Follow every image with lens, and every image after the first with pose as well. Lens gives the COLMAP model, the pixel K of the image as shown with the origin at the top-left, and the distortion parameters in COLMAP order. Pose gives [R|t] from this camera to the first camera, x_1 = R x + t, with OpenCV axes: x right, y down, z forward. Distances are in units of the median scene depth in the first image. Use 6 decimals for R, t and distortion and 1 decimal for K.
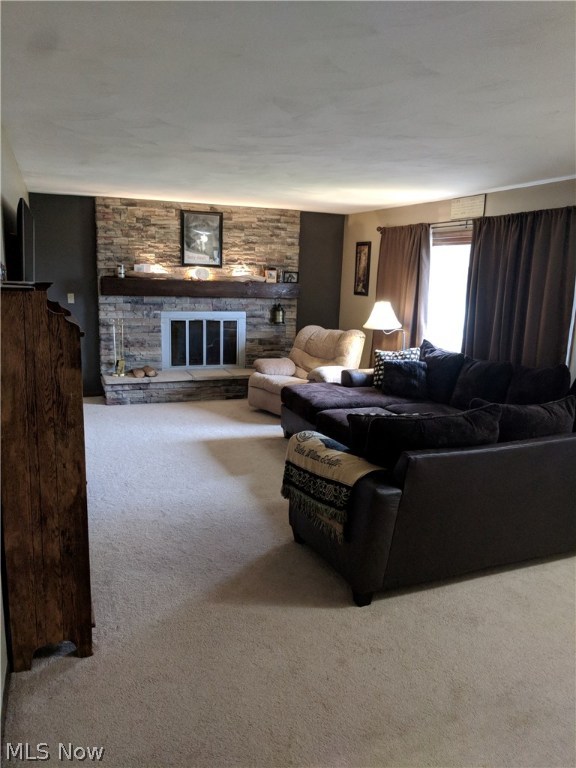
lens RADIAL K [[590.8, 0, 292.2], [0, 590.8, 402.2], [0, 0, 1]] dist [-0.004032, 0.012281]
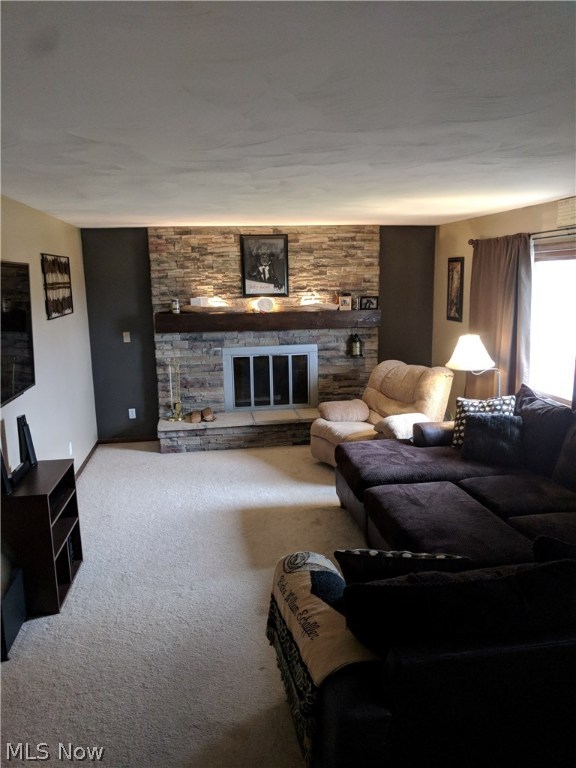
lens RADIAL K [[590.8, 0, 288.4], [0, 590.8, 398.9], [0, 0, 1]] dist [-0.004032, 0.012281]
pose [[0.973274, -0.004228, -0.229607, 0.085530], [-0.000002, 0.999830, -0.018423, -0.060285], [0.229646, 0.017931, 0.973109, 0.149854]]
